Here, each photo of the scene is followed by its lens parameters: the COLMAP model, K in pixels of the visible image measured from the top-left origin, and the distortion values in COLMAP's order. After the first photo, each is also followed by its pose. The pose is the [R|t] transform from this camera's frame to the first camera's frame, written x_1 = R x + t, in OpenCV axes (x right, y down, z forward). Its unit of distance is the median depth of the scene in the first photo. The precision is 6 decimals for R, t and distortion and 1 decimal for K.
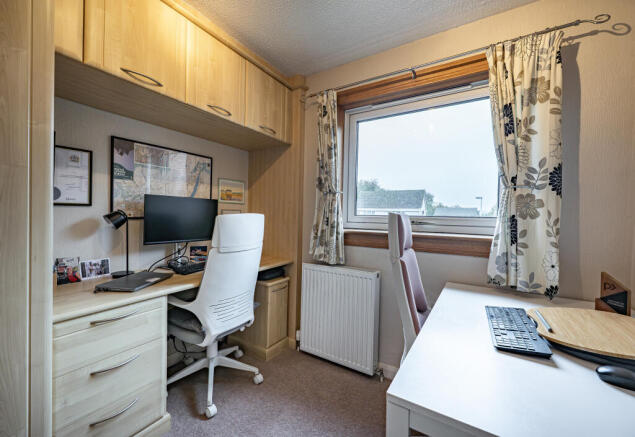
lens RADIAL K [[248.1, 0, 317.5], [0, 248.1, 218.5], [0, 0, 1]] dist [-0.000462, -0.000064]
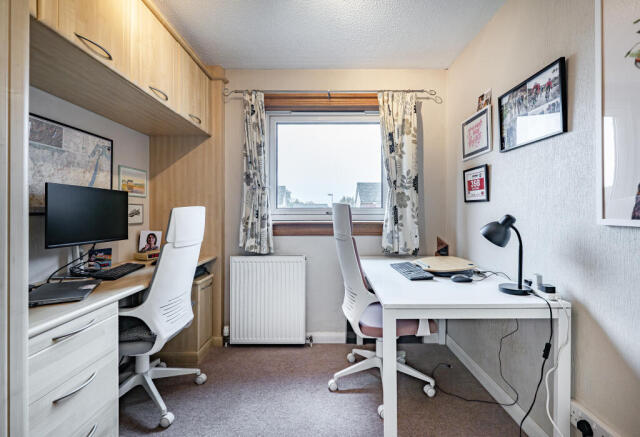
lens RADIAL K [[265.4, 0, 322.2], [0, 265.4, 215.5], [0, 0, 1]] dist [-0.002657, -0.000317]
pose [[0.852023, -0.026421, 0.522836, -0.360037], [0.026533, 0.999621, 0.007276, 0.018584], [-0.522831, 0.007673, 0.852402, -0.126173]]
